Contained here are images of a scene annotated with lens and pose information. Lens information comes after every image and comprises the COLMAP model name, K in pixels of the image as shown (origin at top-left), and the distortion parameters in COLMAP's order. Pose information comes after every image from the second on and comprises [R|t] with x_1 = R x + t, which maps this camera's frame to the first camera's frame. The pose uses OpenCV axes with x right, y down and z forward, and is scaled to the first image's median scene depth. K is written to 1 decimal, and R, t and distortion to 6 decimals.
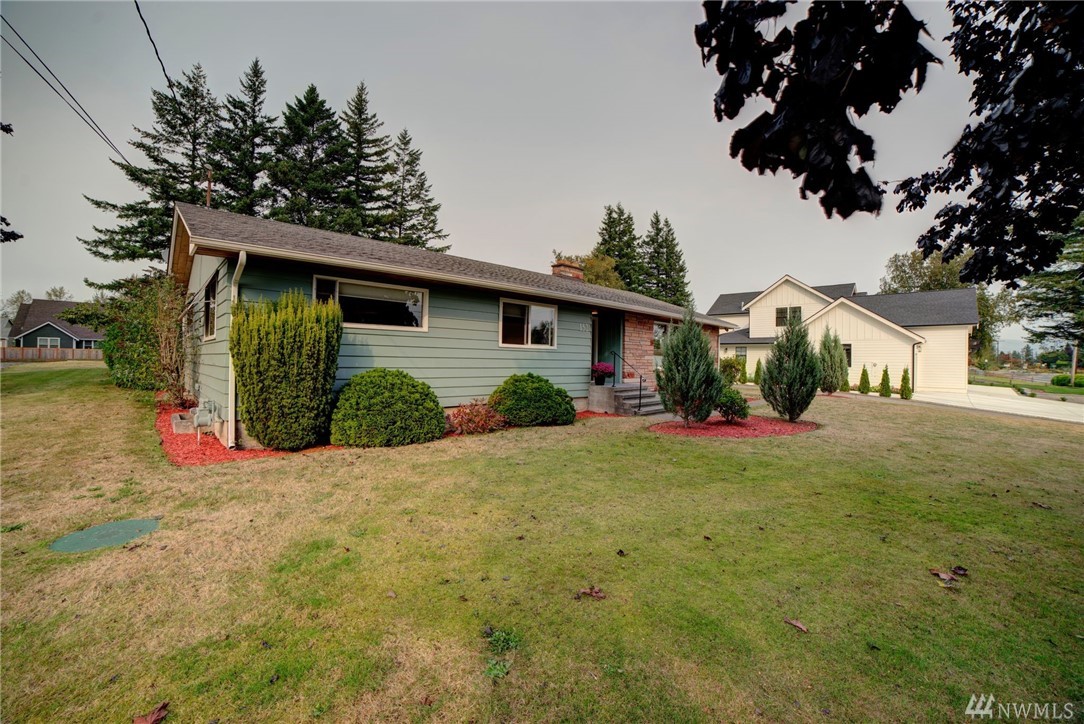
lens RADIAL K [[415.4, 0, 536.8], [0, 415.4, 360.0], [0, 0, 1]] dist [0.000298, 0.000029]
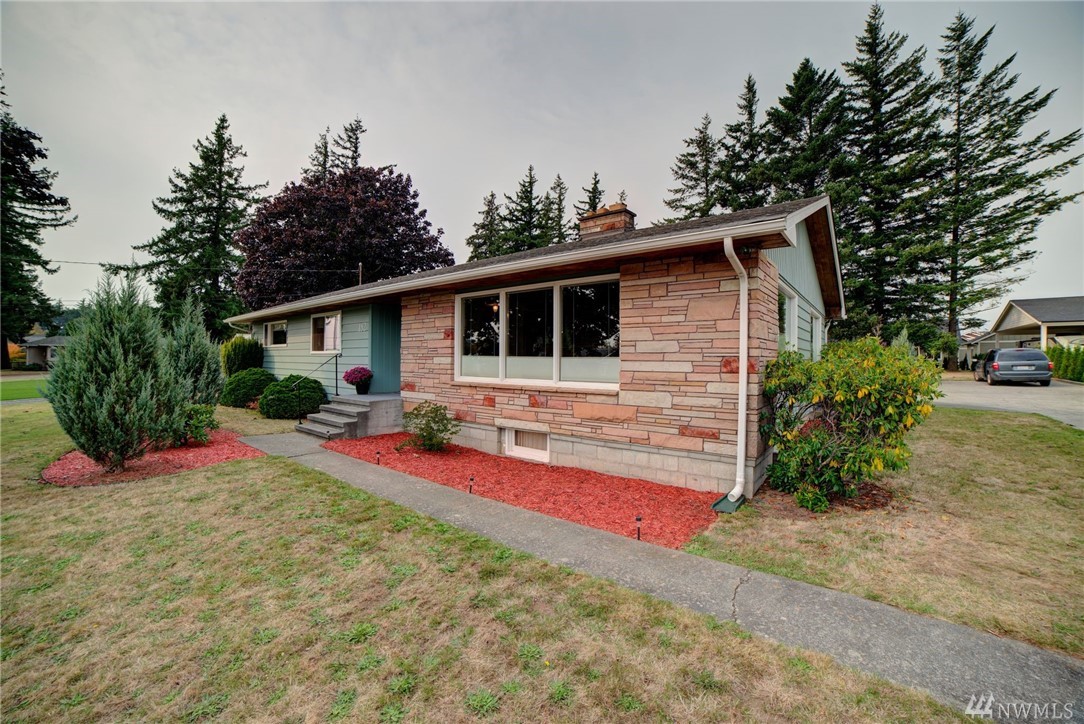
lens RADIAL K [[415.4, 0, 536.8], [0, 415.4, 360.0], [0, 0, 1]] dist [0.000298, 0.000029]
pose [[0.221105, -0.000183, -0.975250, 0.222651], [-0.007384, 0.999971, -0.001861, -0.001741], [0.975222, 0.007612, 0.221097, 0.250539]]
